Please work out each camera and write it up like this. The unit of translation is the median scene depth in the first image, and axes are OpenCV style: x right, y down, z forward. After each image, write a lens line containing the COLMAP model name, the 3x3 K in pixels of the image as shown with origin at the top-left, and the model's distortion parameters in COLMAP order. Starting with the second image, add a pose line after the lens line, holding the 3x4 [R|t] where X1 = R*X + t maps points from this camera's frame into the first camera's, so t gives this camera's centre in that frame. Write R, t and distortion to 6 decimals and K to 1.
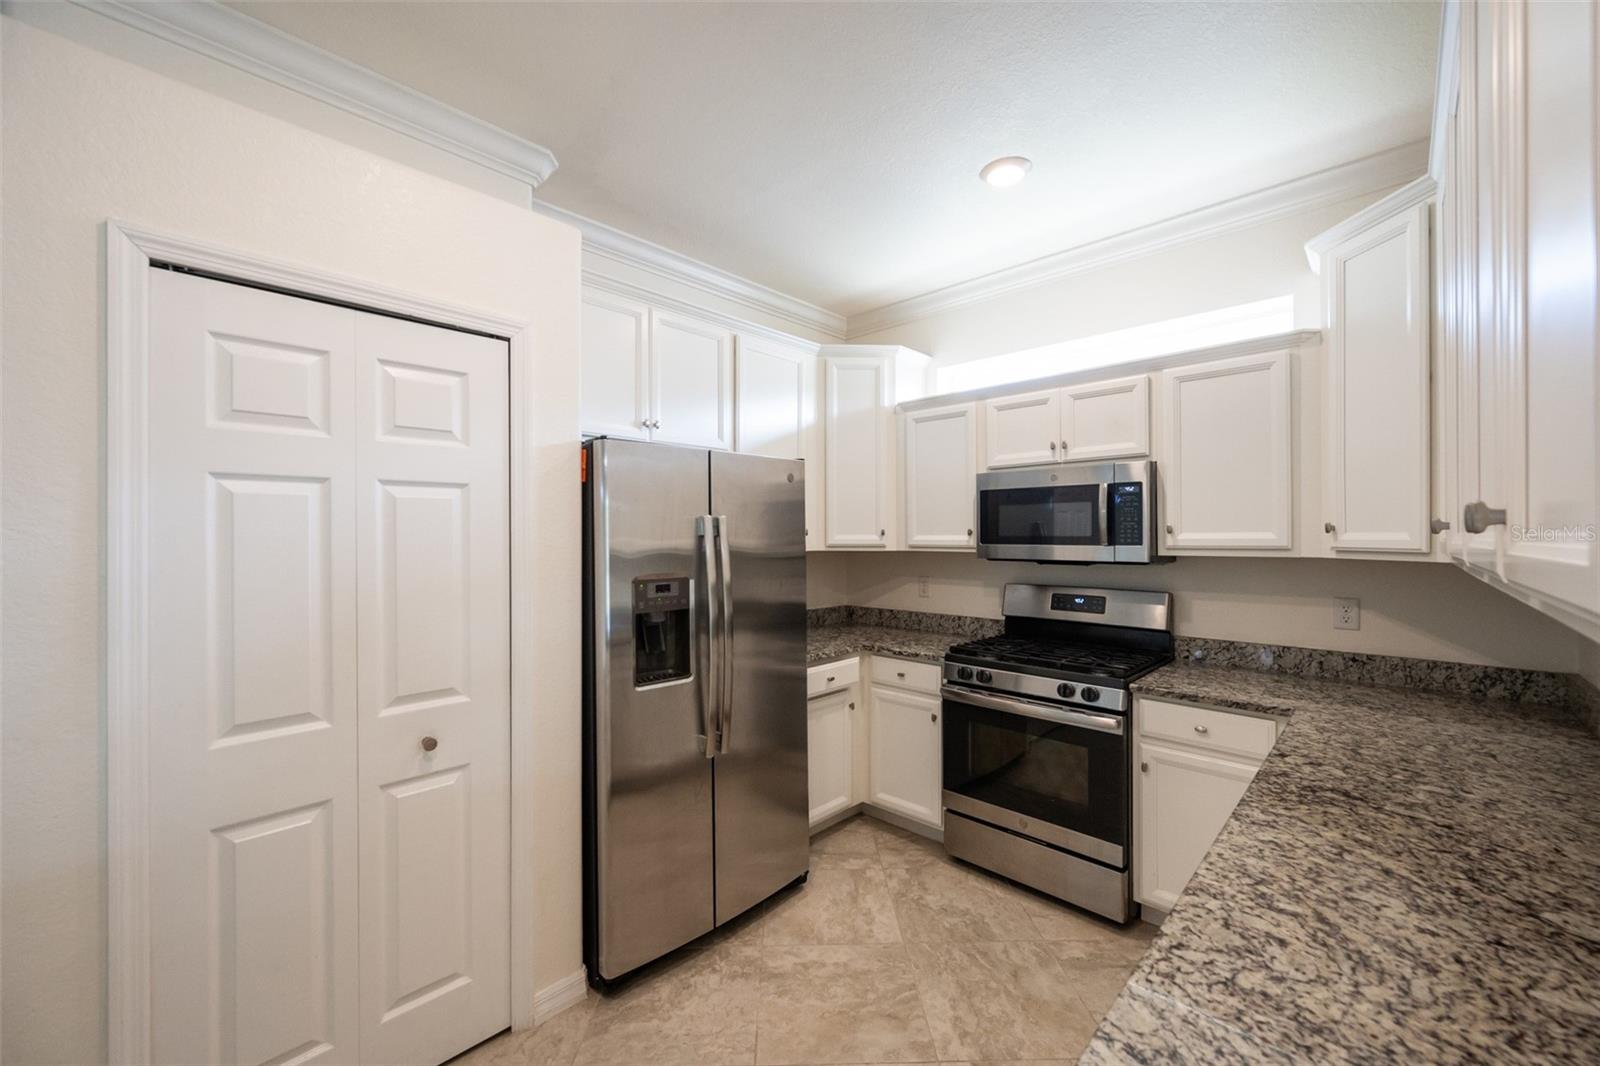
lens RADIAL K [[633.2, 0, 800.2], [0, 633.2, 527.5], [0, 0, 1]] dist [0.004556, -0.001714]
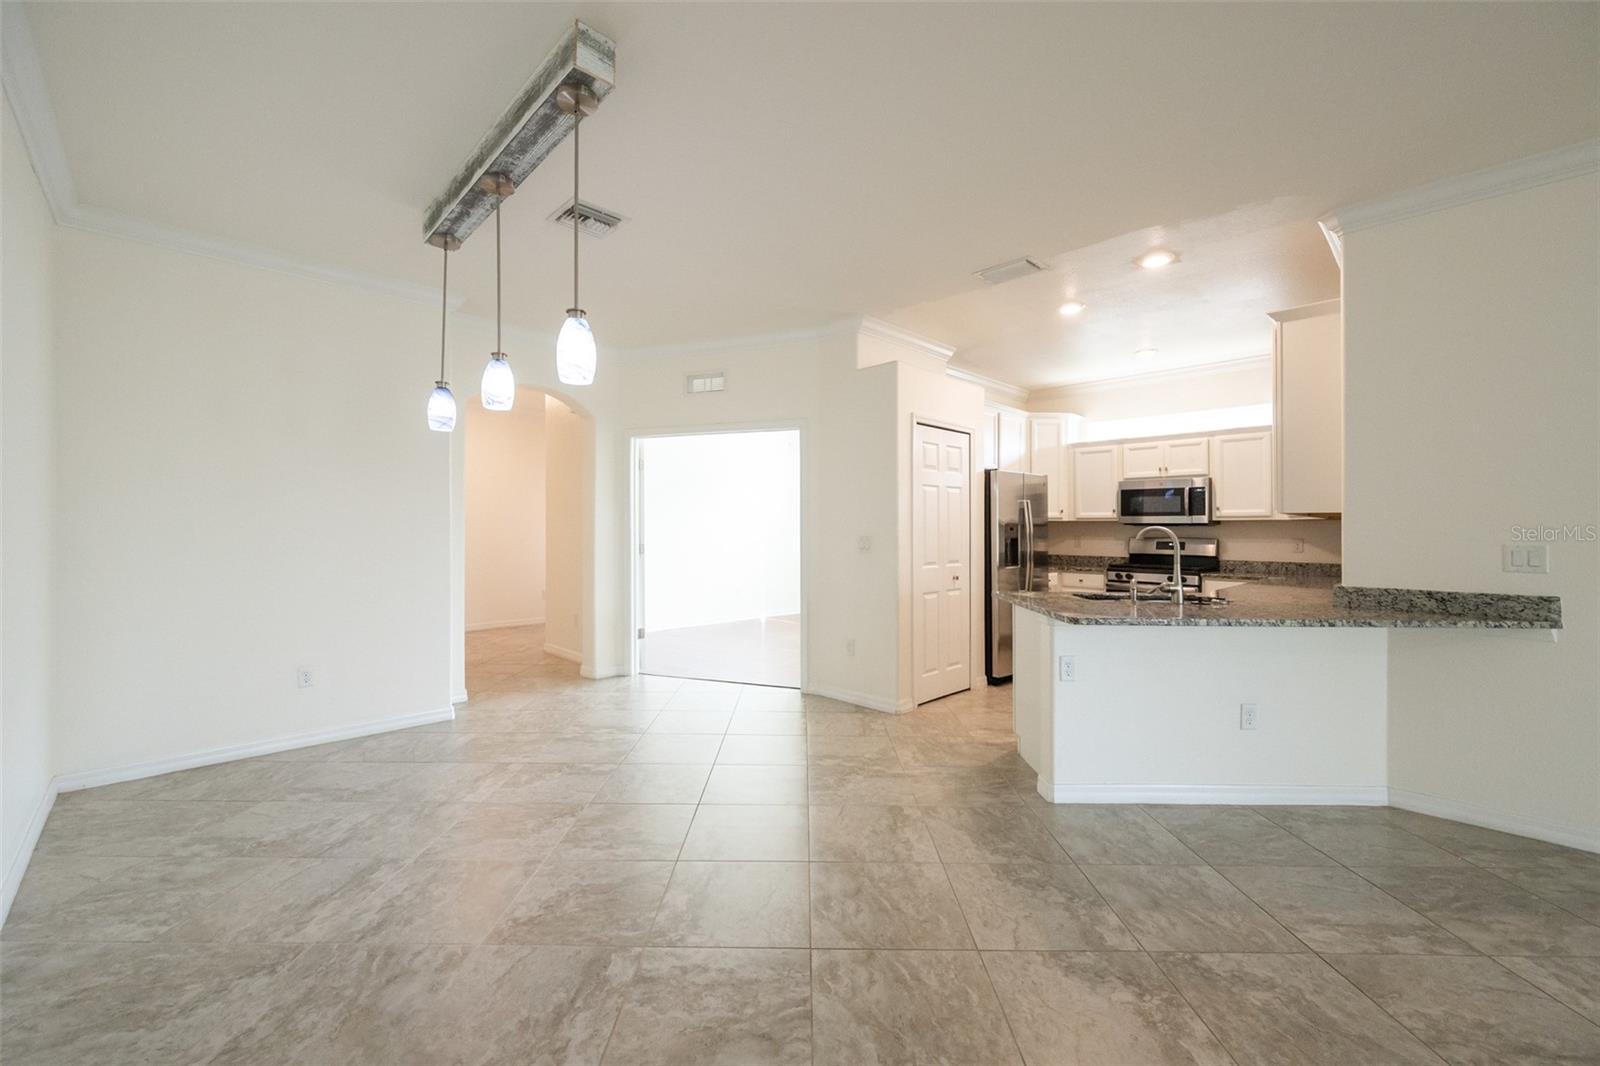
lens RADIAL K [[633.2, 0, 801.9], [0, 633.2, 515.2], [0, 0, 1]] dist [0.004556, -0.001714]
pose [[0.999328, 0.008580, -0.035630, -0.918236], [-0.008902, 0.999921, -0.008886, 0.068620], [0.035551, 0.009197, 0.999326, -1.470491]]
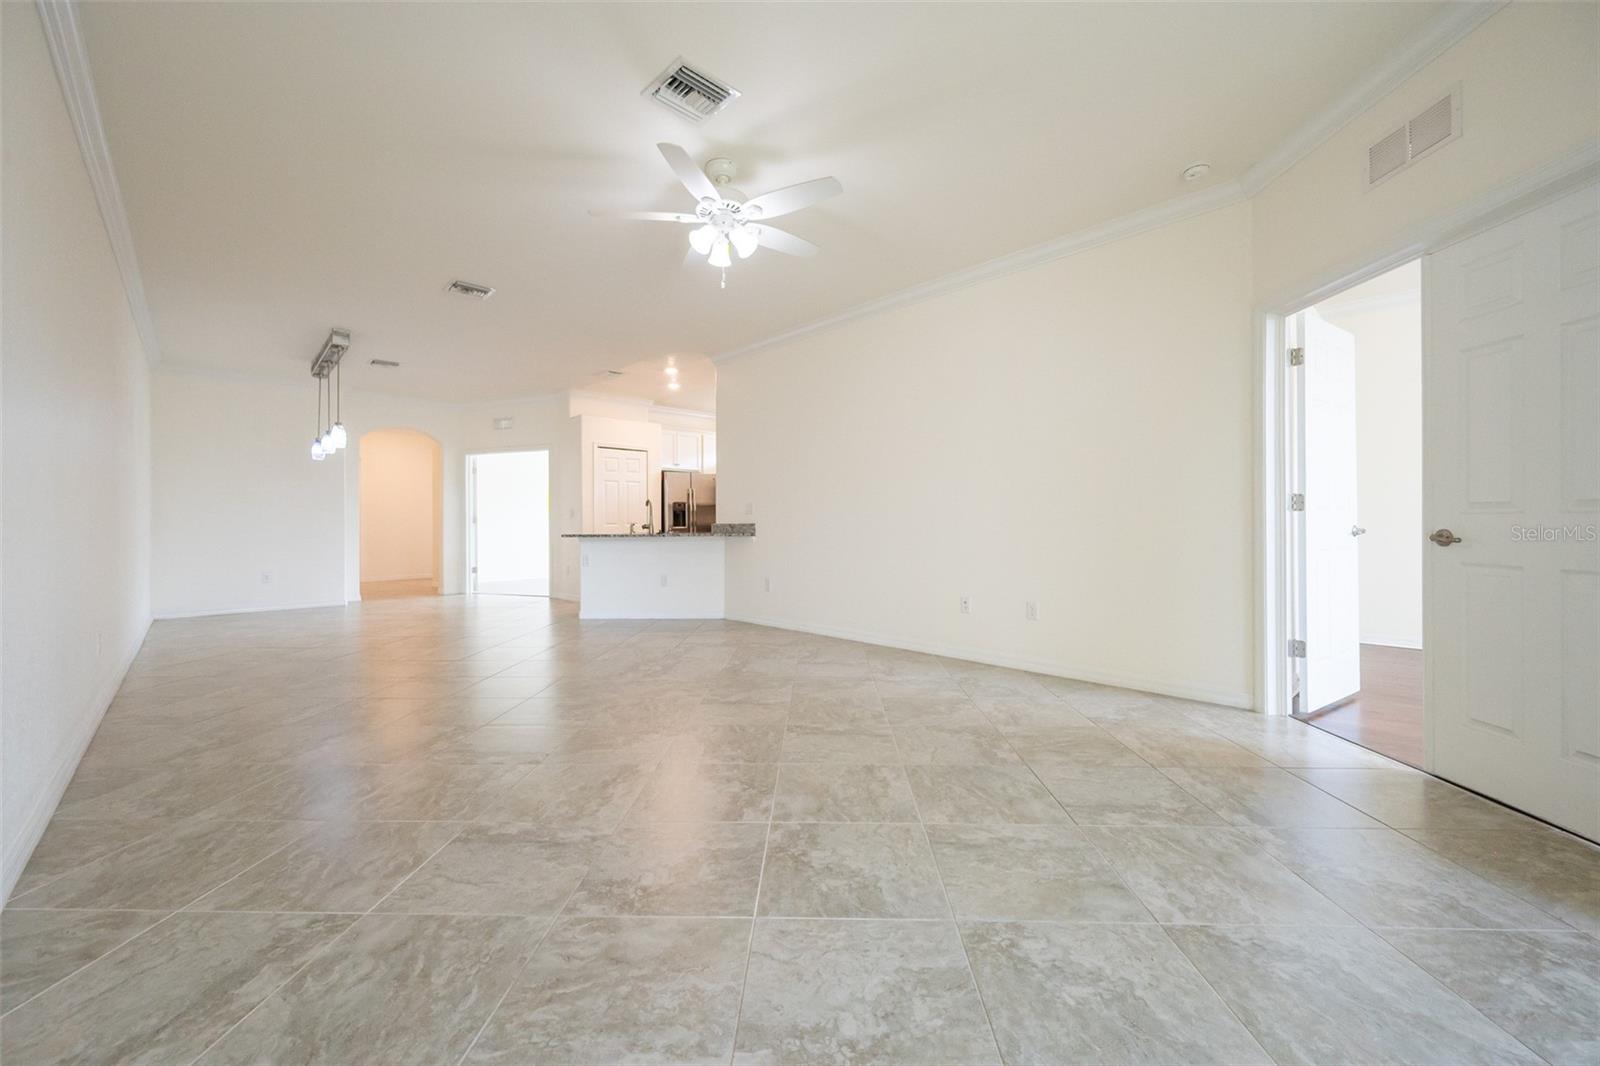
lens RADIAL K [[633.2, 0, 790.7], [0, 633.2, 520.3], [0, 0, 1]] dist [0.004556, -0.001714]
pose [[0.997707, 0.000079, -0.067686, 0.791974], [0.000199, 0.999992, 0.004095, 0.170663], [0.067686, -0.004099, 0.997698, -3.105165]]
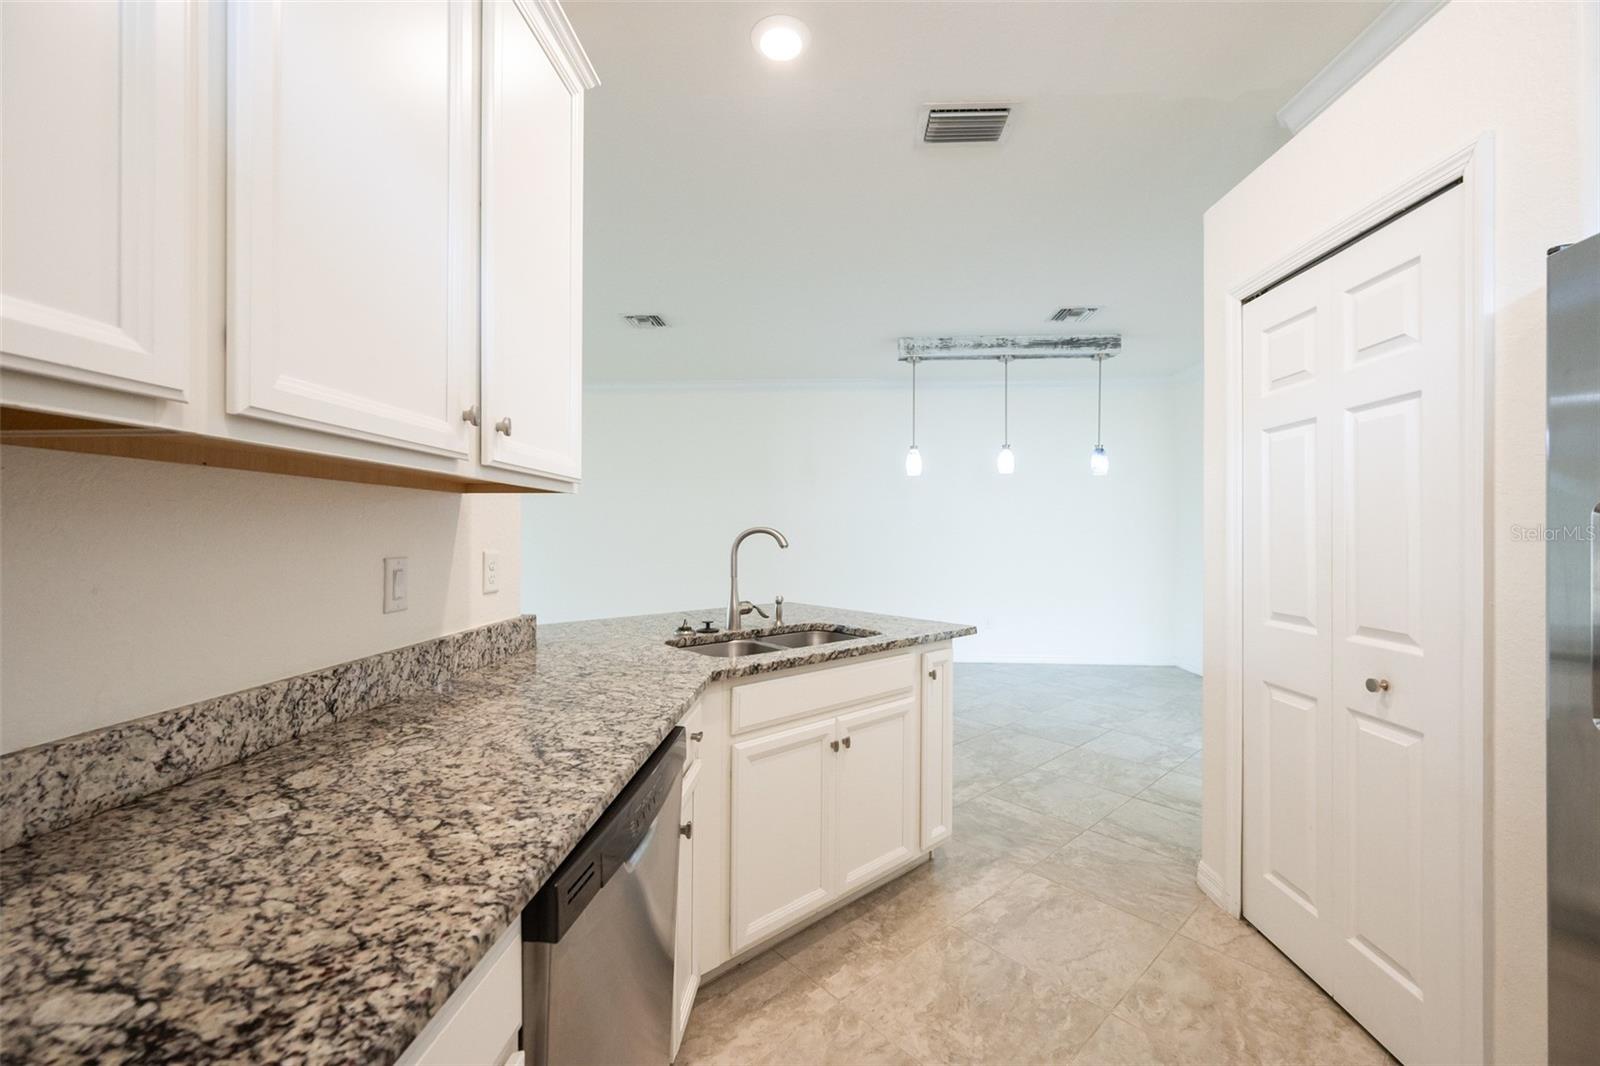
lens RADIAL K [[633.2, 0, 803.2], [0, 633.2, 532.8], [0, 0, 1]] dist [0.004556, -0.001714]
pose [[-0.759028, 0.000546, -0.651058, 0.493708], [0.006880, 0.999951, -0.007182, 0.093014], [0.651022, -0.009931, -0.758994, 0.893389]]
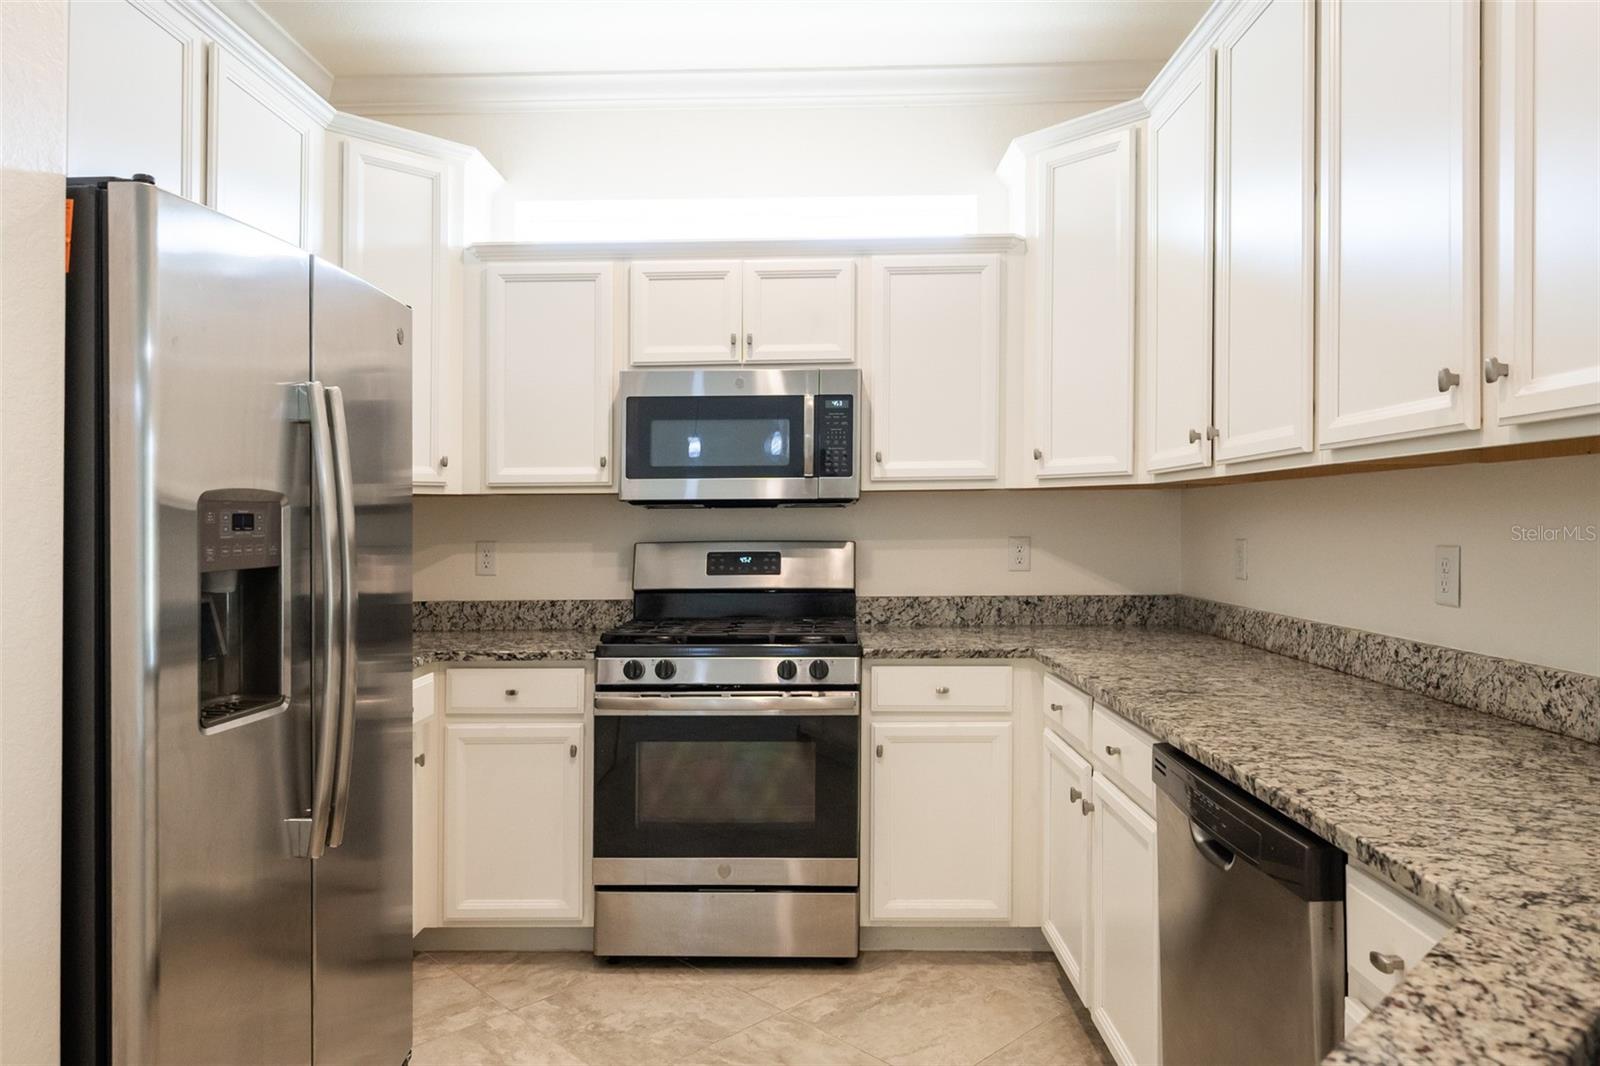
lens RADIAL K [[1023.6, 0, 803.6], [0, 1023.6, 509.9], [0, 0, 1]] dist [-0.015080, 0.005912]
pose [[0.734940, 0.004688, 0.678116, -0.412732], [-0.003325, 0.999989, -0.003309, 0.085224], [-0.678124, 0.000177, 0.734948, 0.133008]]
